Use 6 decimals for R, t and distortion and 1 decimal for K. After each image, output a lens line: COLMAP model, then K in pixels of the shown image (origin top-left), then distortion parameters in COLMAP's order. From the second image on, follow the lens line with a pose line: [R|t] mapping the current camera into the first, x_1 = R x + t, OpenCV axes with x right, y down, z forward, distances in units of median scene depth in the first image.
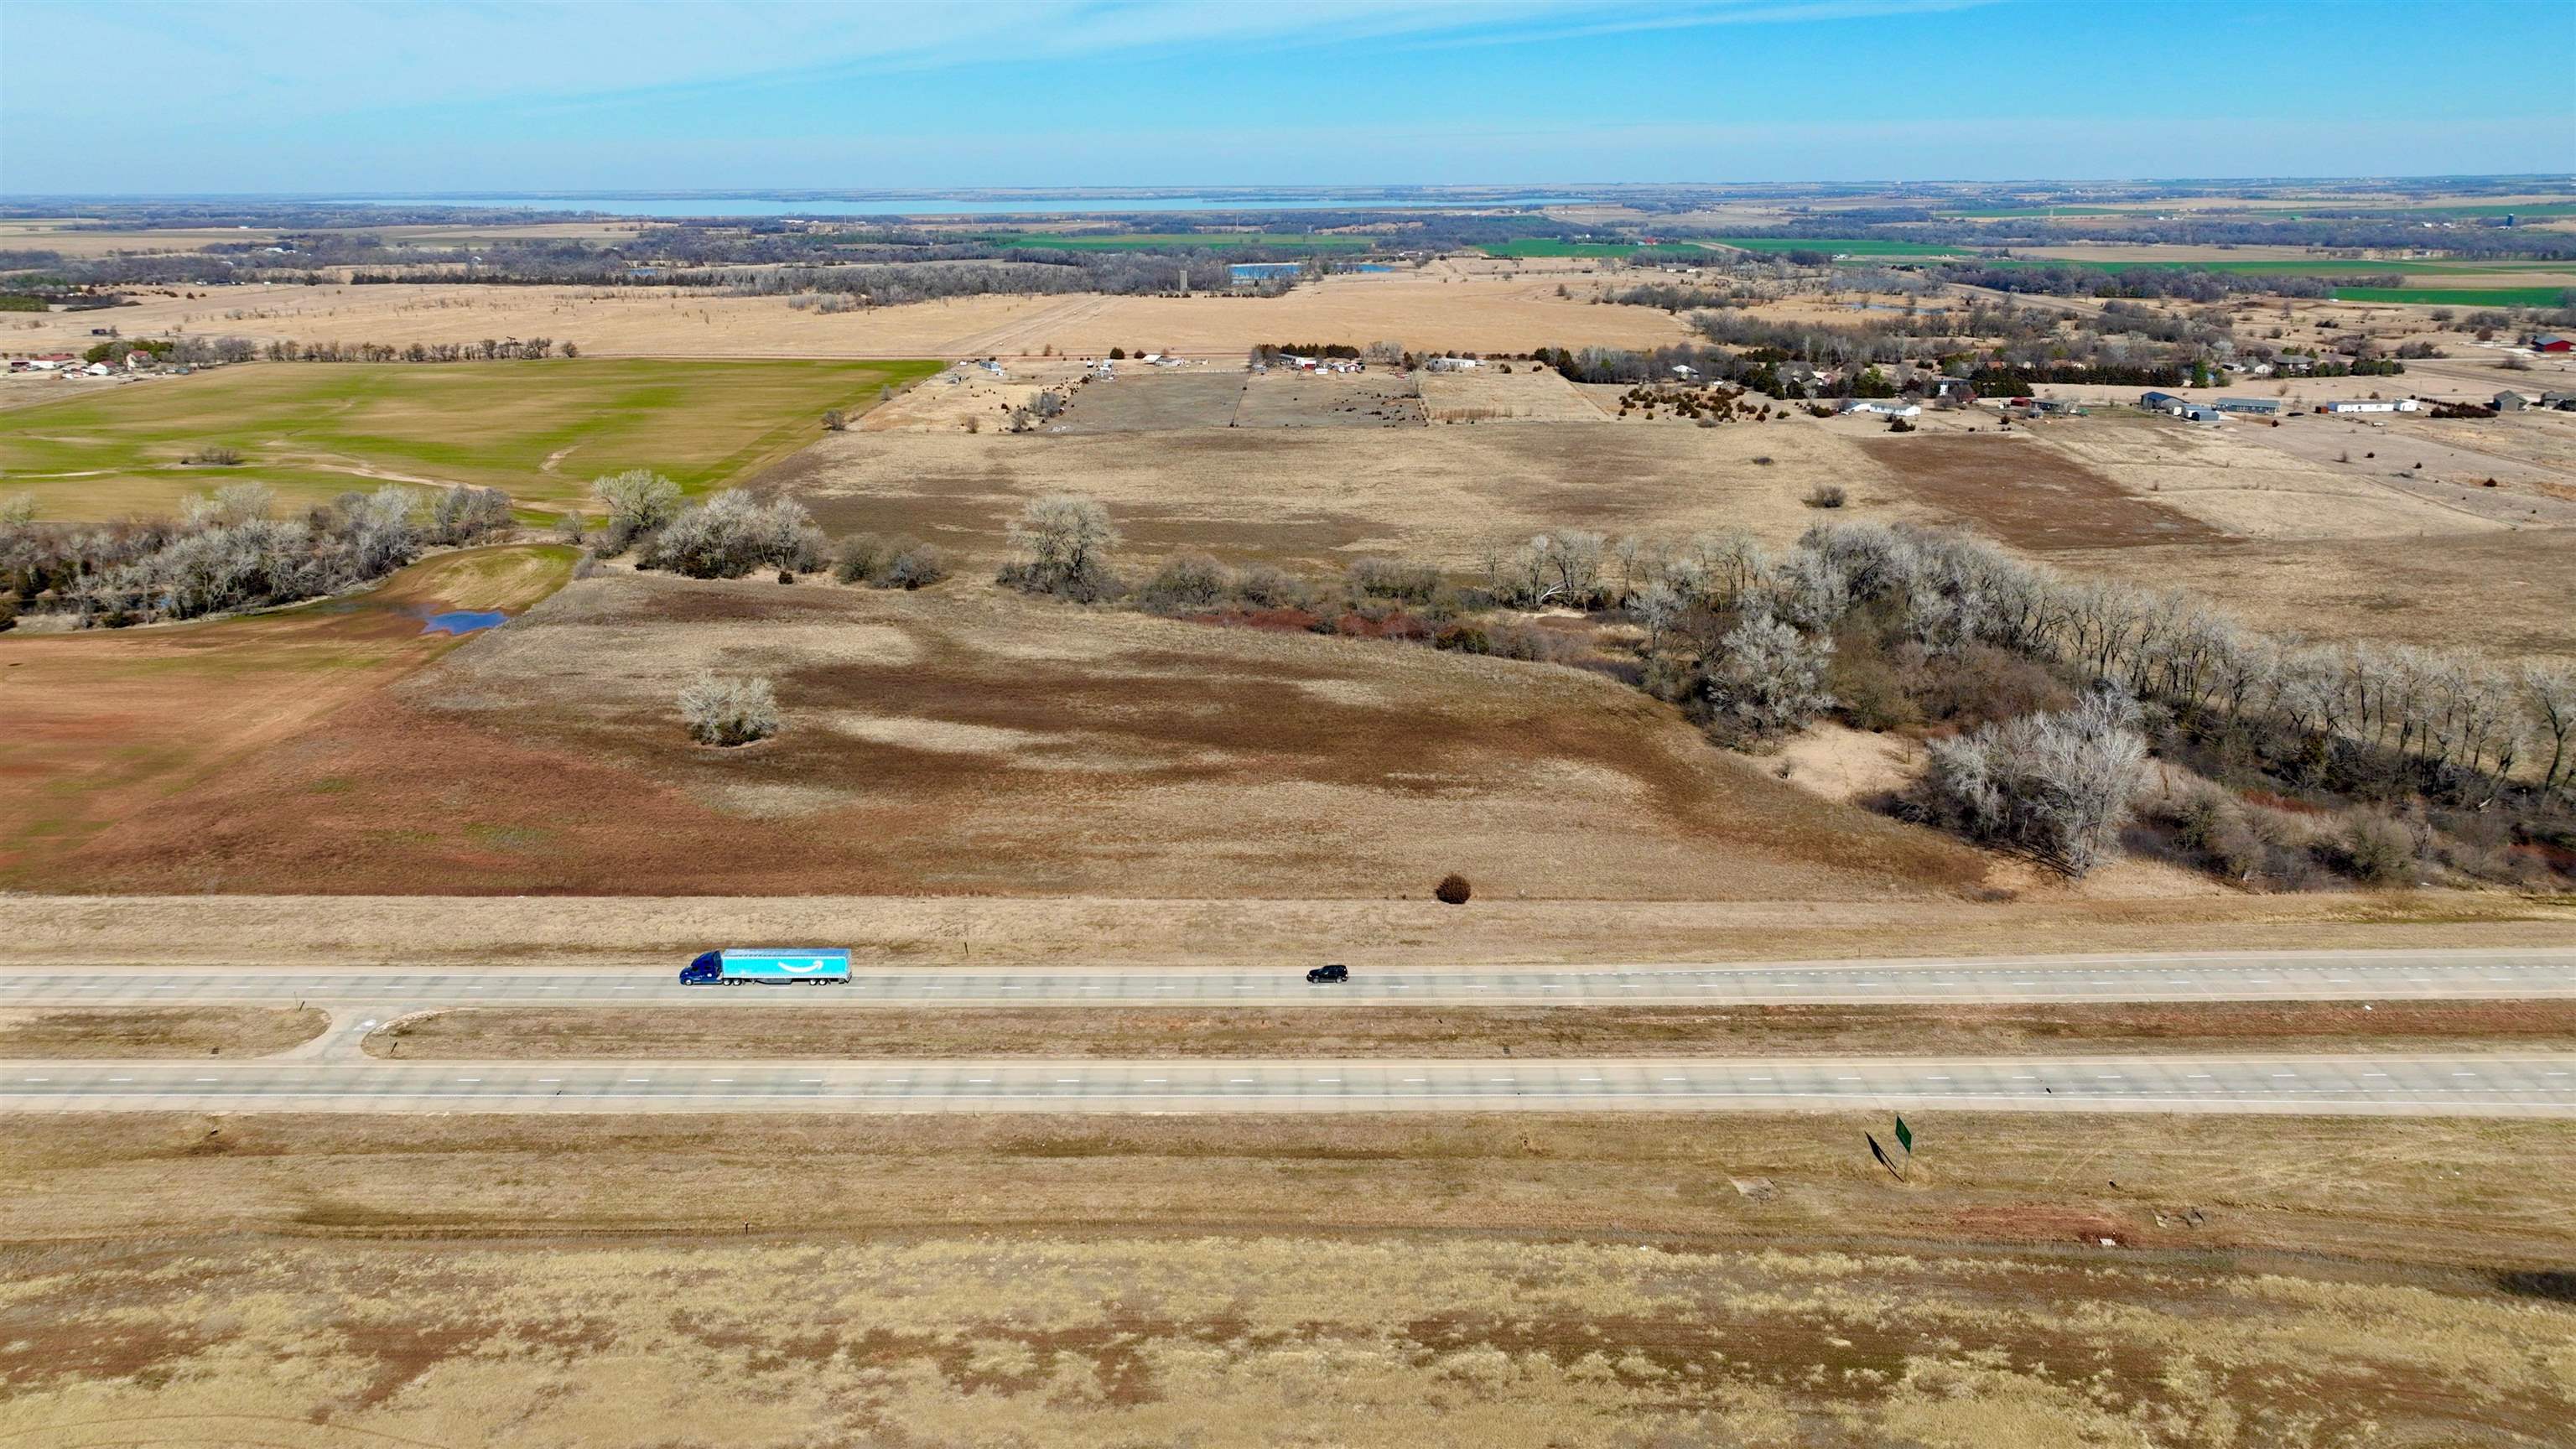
lens RADIAL K [[1783.7, 0, 1283.9], [0, 1783.7, 716.0], [0, 0, 1]] dist [0.000237, 0.011640]
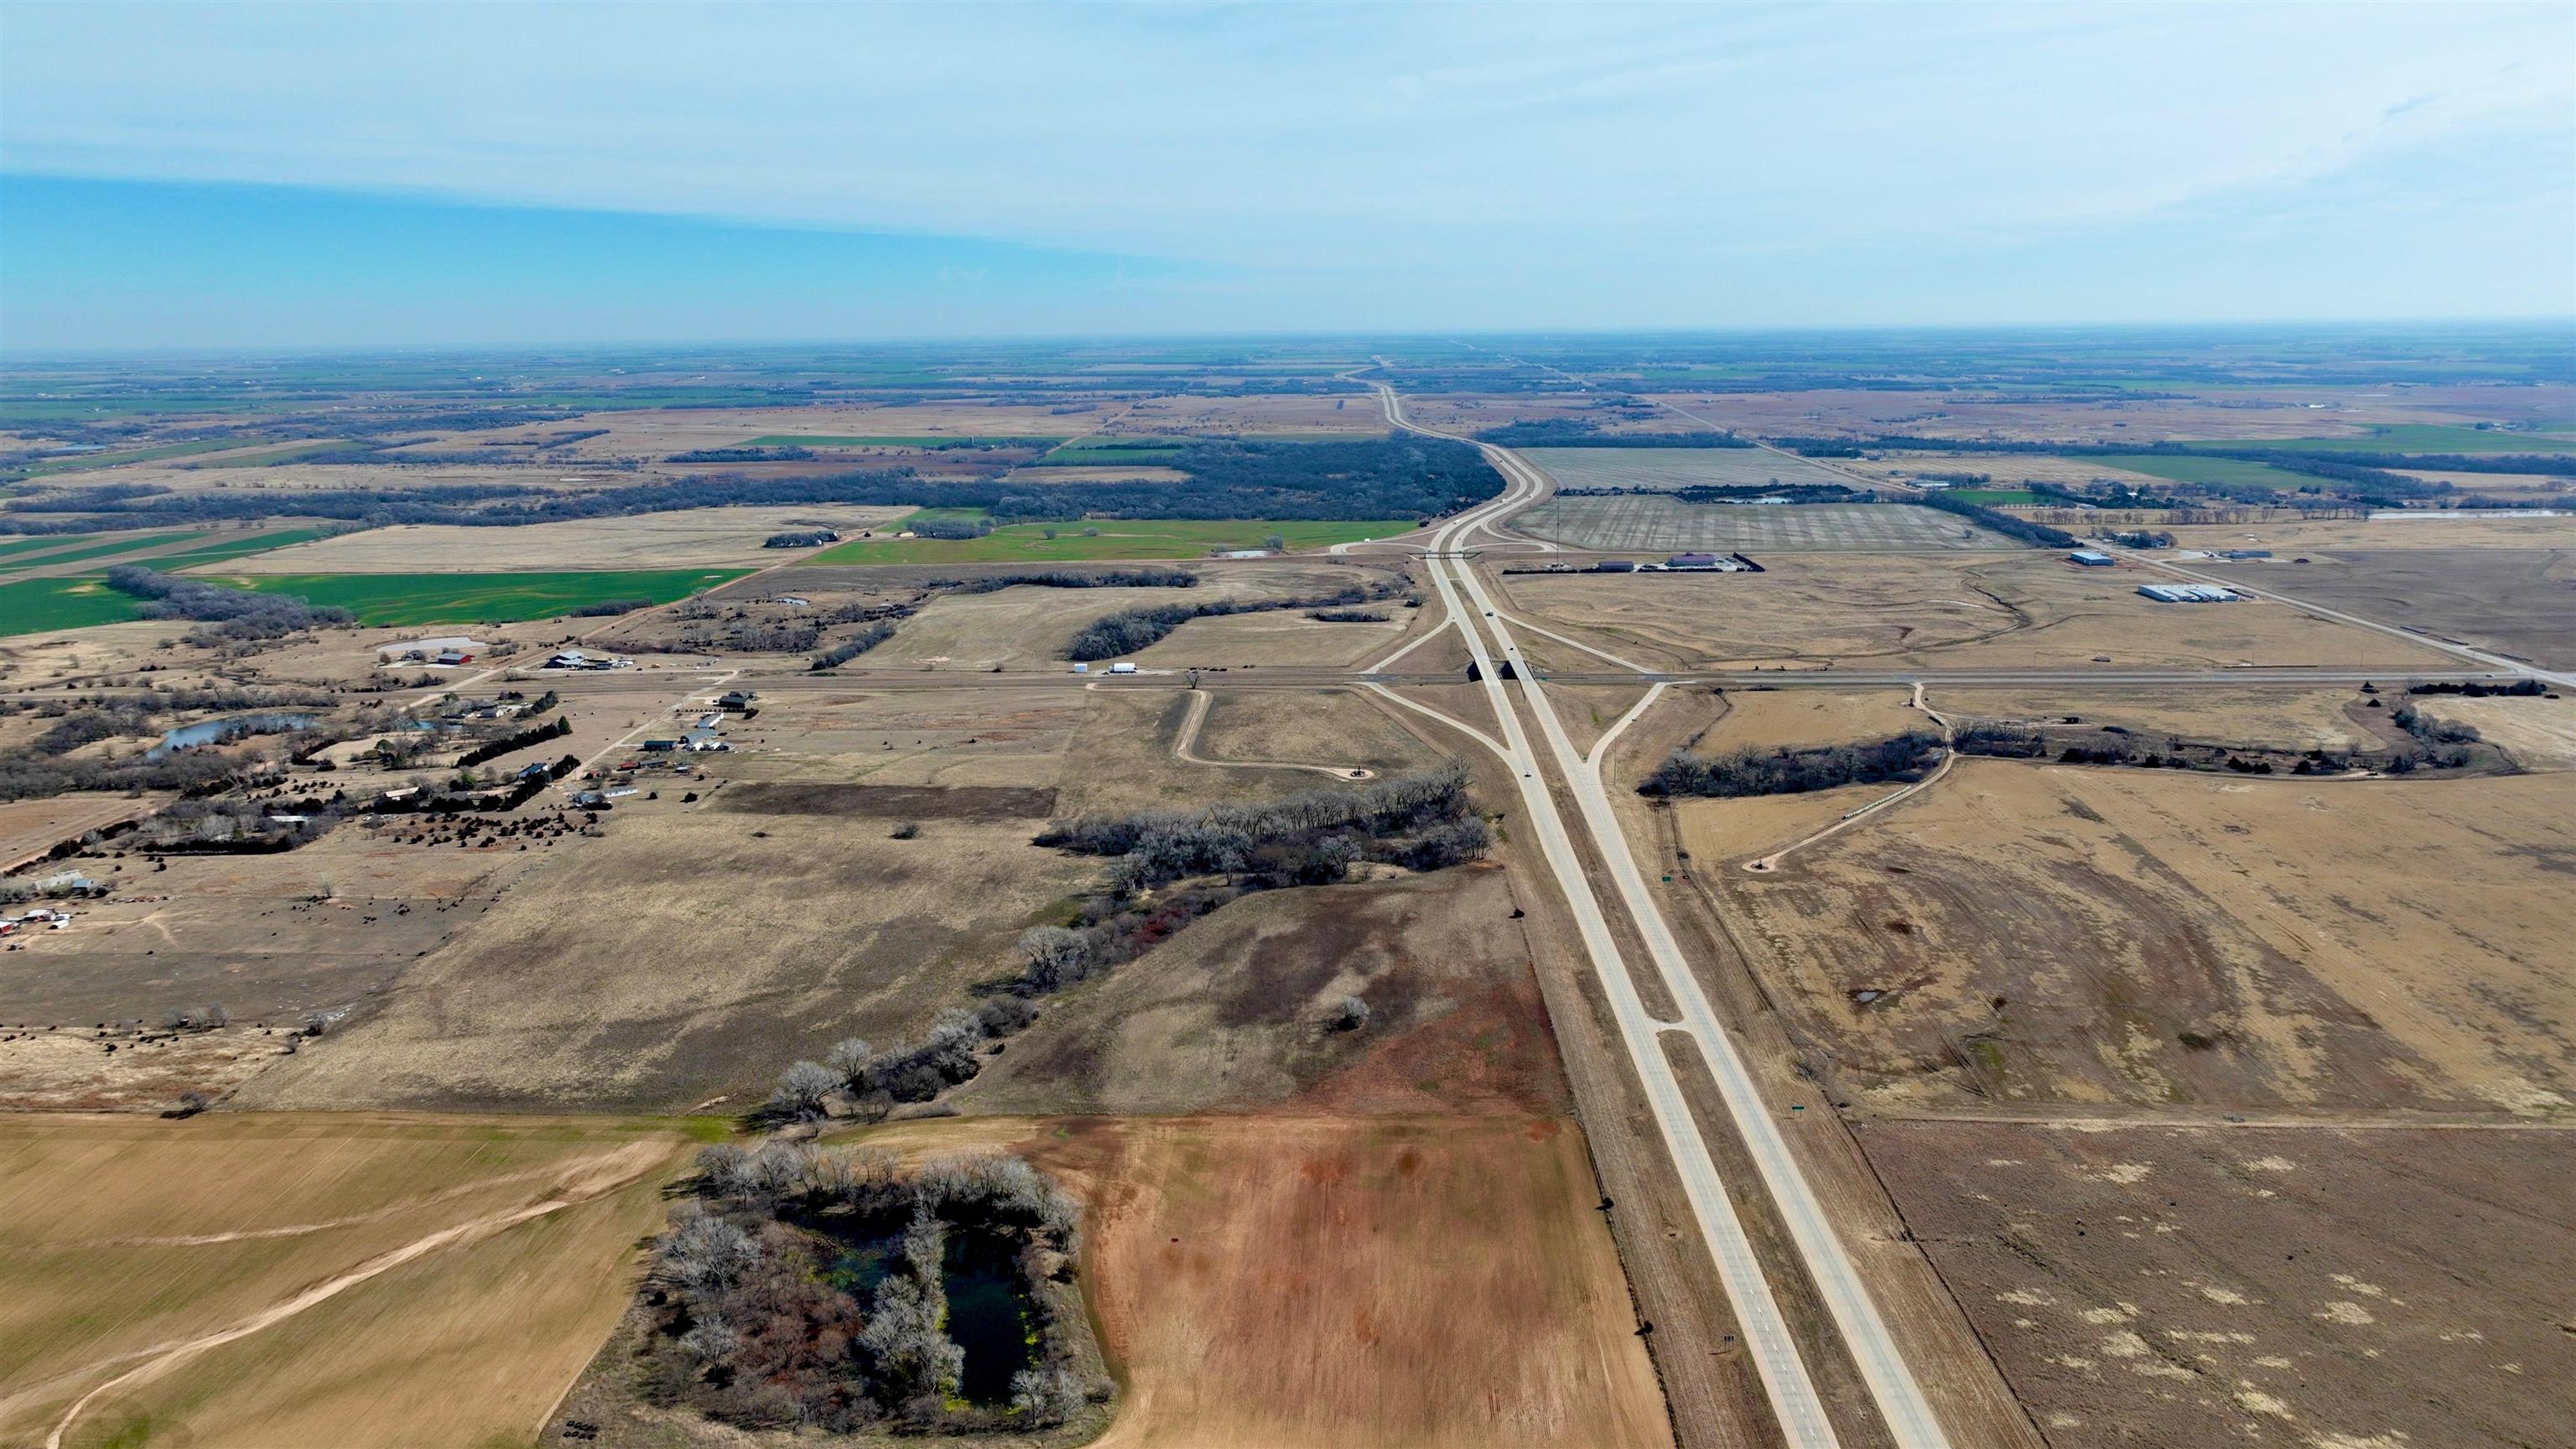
lens RADIAL K [[1783.7, 0, 1279.7], [0, 1783.7, 727.5], [0, 0, 1]] dist [0.000237, 0.011640]
pose [[0.029580, -0.212561, 0.976700, -0.789083], [0.305910, 0.932167, 0.193605, -0.255314], [-0.951601, 0.293056, 0.092598, 0.269908]]
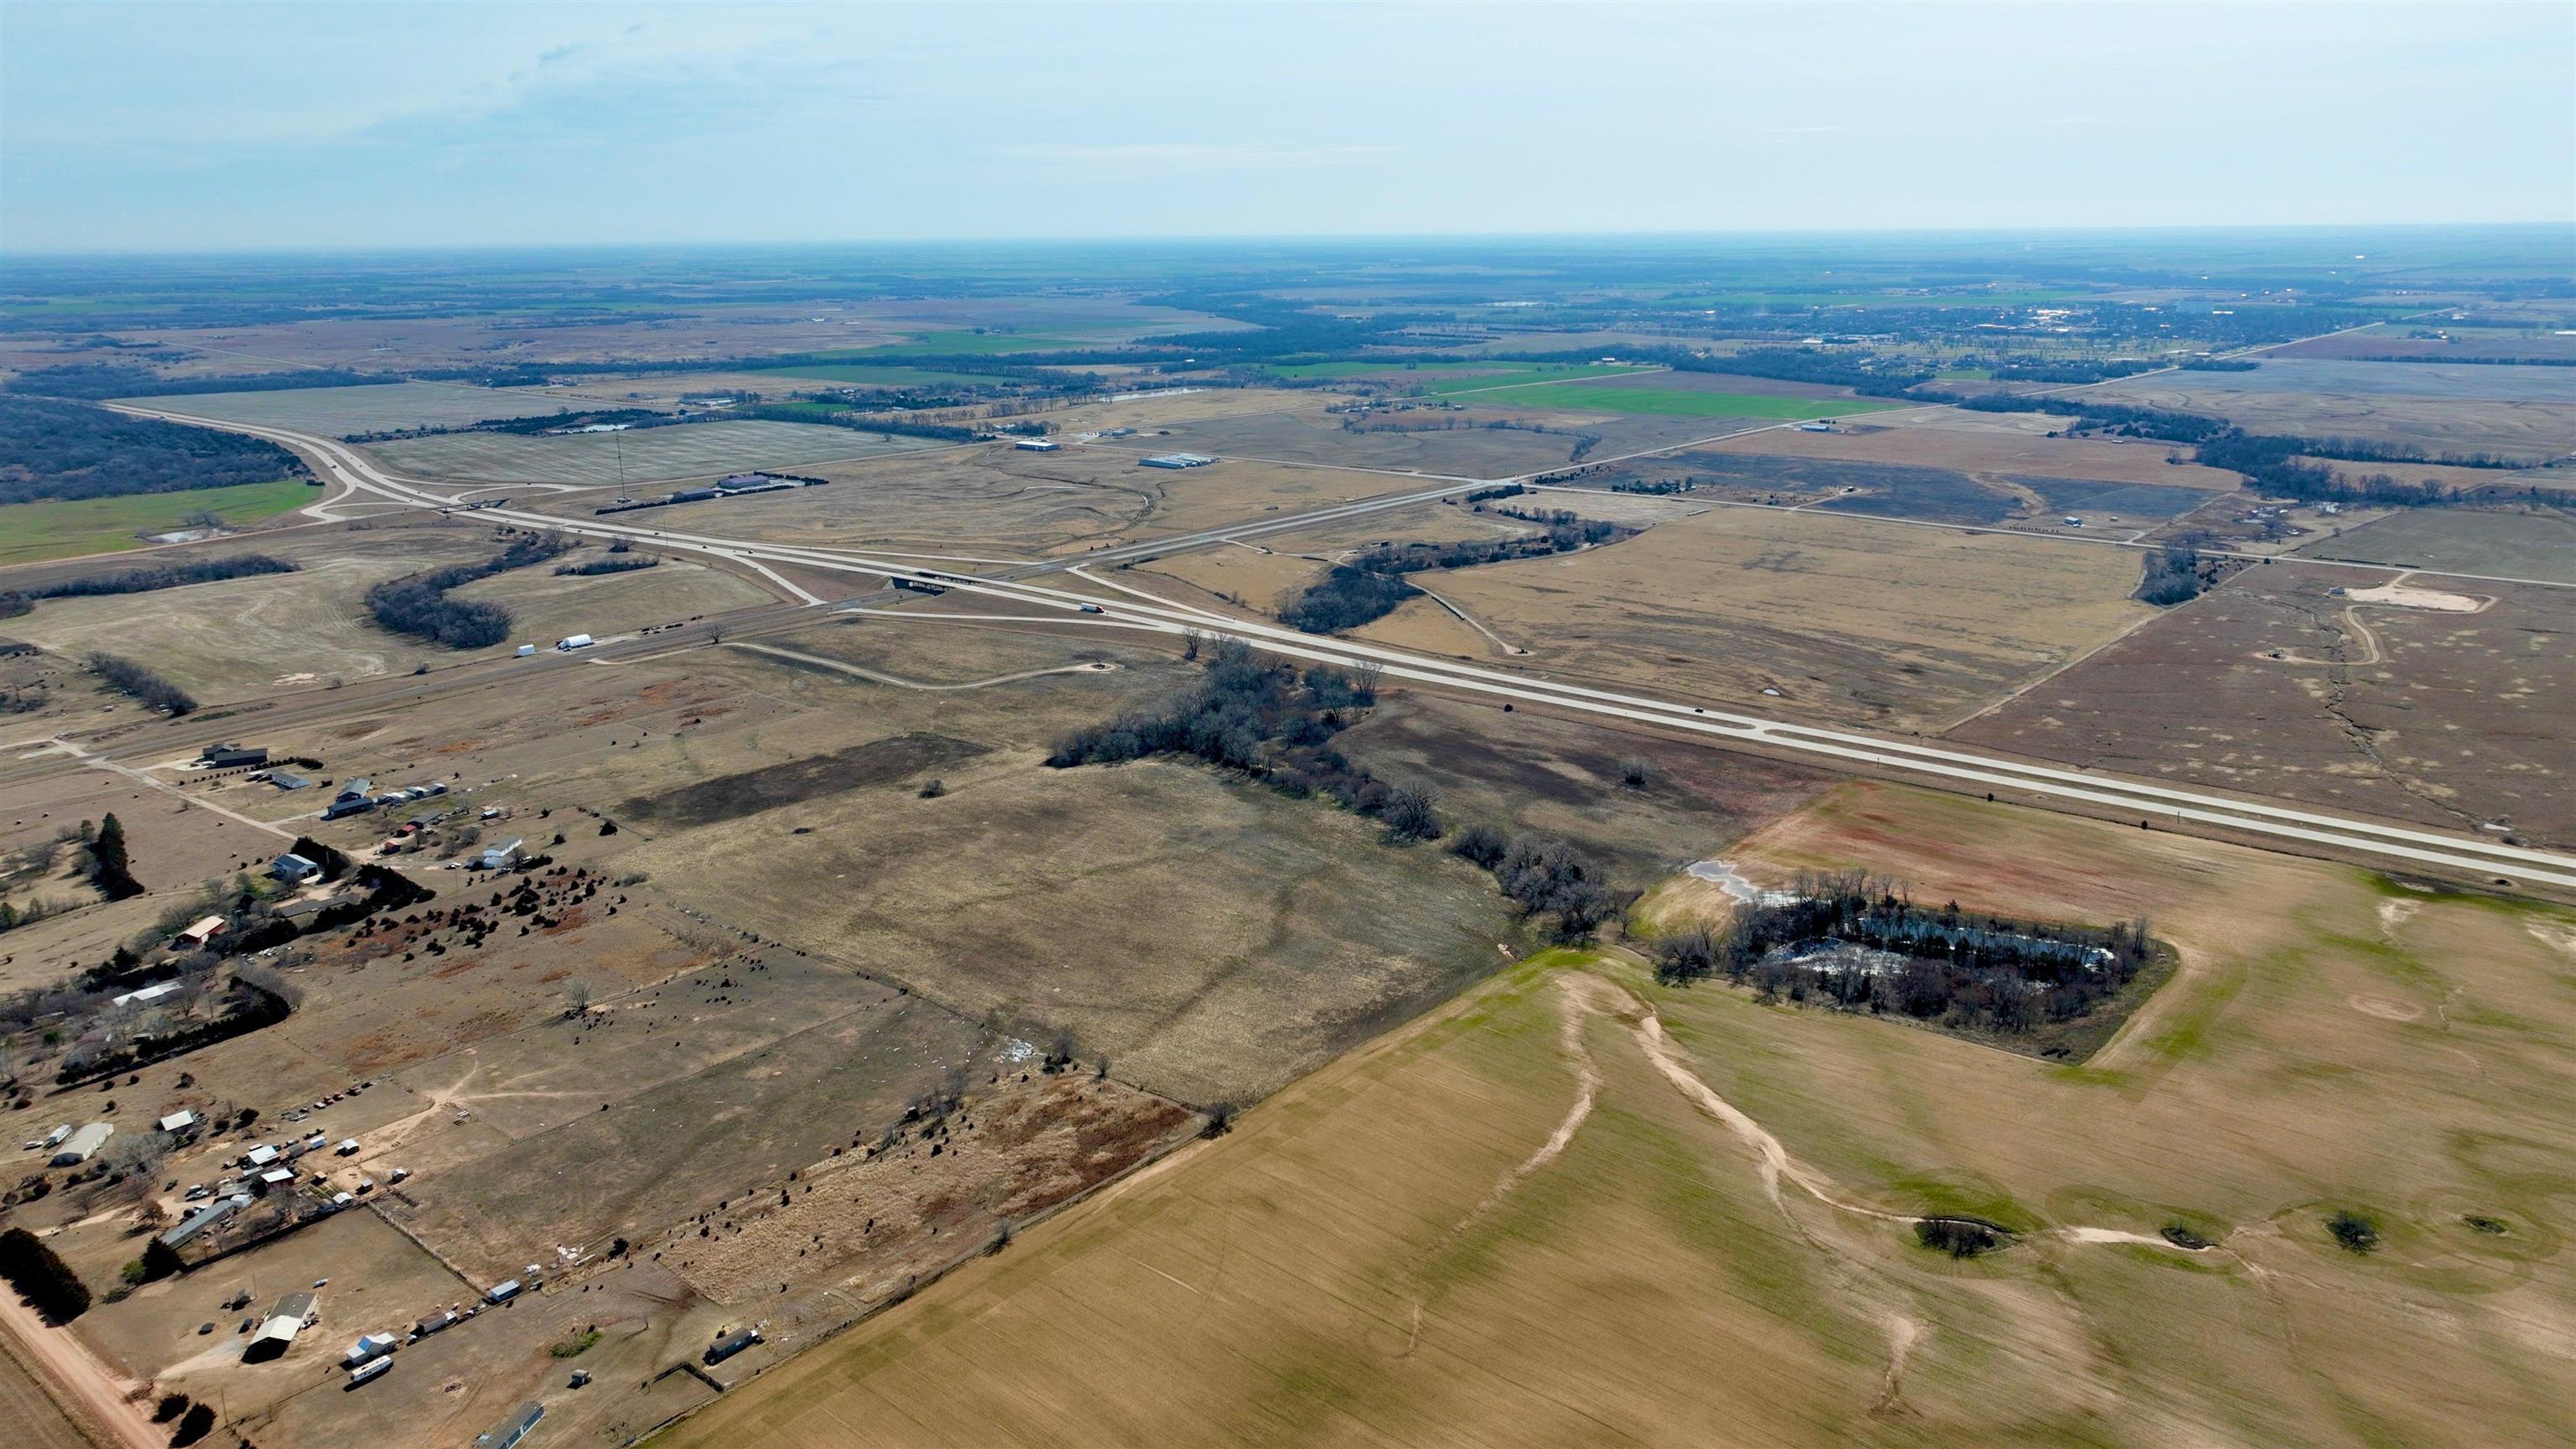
lens RADIAL K [[1783.7, 0, 1291.3], [0, 1783.7, 725.7], [0, 0, 1]] dist [0.000237, 0.011640]
pose [[-0.756037, -0.159624, 0.634766, -0.563210], [0.209461, 0.859801, 0.465692, -0.499423], [-0.620108, 0.485039, -0.616607, 1.029805]]
